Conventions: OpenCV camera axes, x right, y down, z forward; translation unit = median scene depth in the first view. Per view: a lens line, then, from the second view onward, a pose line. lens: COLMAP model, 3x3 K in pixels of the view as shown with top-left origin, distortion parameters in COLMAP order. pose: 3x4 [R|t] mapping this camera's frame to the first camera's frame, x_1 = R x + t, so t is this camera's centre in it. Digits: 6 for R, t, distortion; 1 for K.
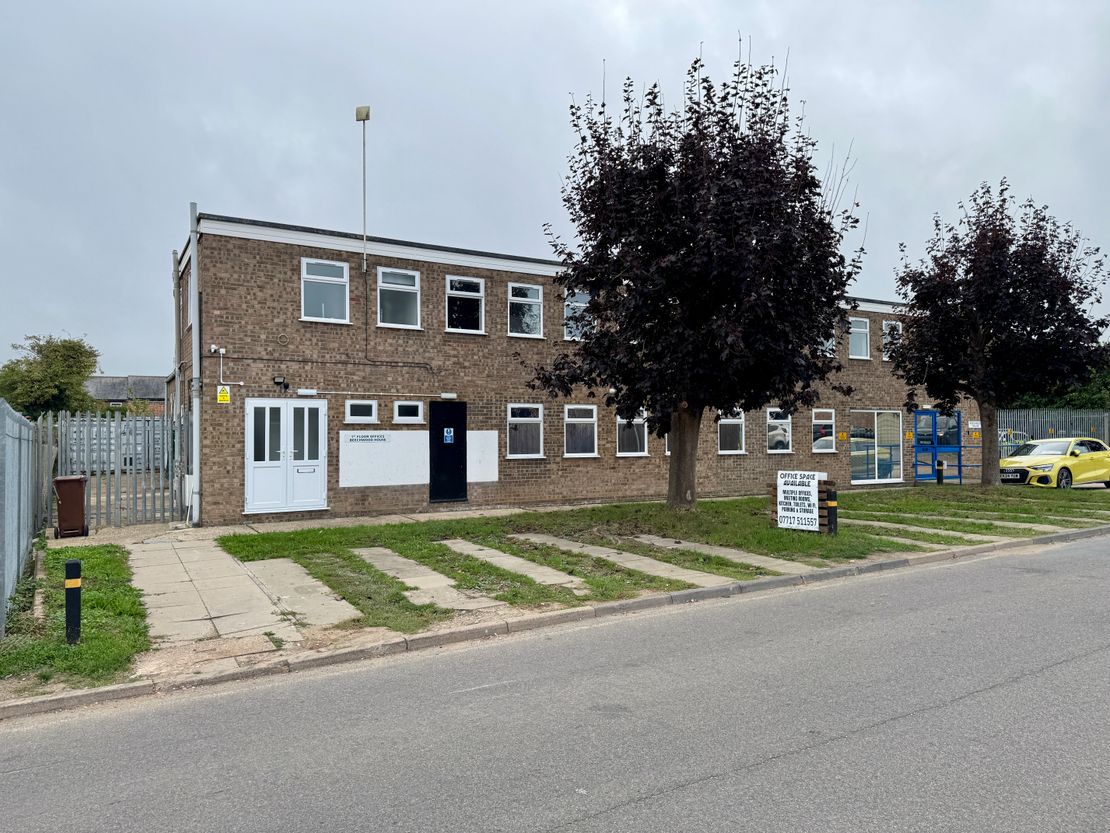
lens RADIAL K [[782.2, 0, 555.0], [0, 782.2, 416.5], [0, 0, 1]] dist [-0.002610, -0.004107]
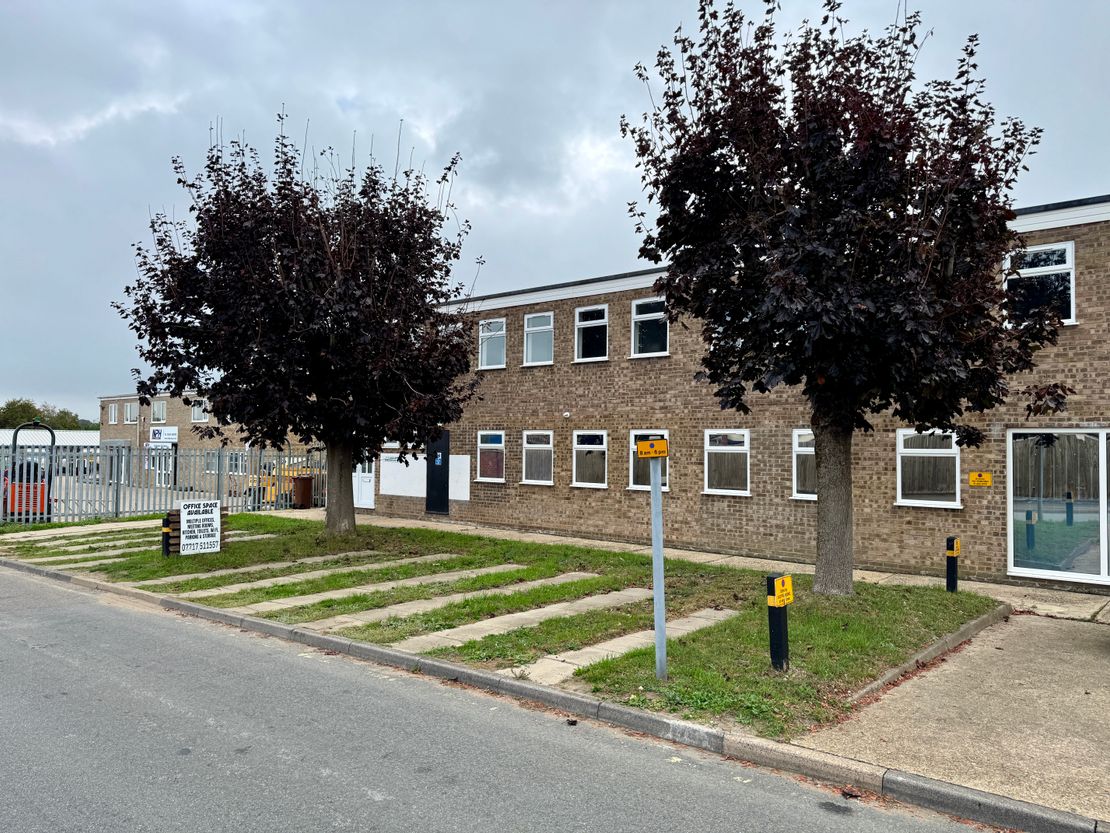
lens RADIAL K [[782.2, 0, 555.0], [0, 782.2, 416.5], [0, 0, 1]] dist [-0.002610, -0.004107]
pose [[0.335209, -0.028011, -0.941727, 0.990550], [0.008989, 0.999608, -0.026533, -0.006669], [0.942101, 0.000429, 0.335329, 0.716928]]
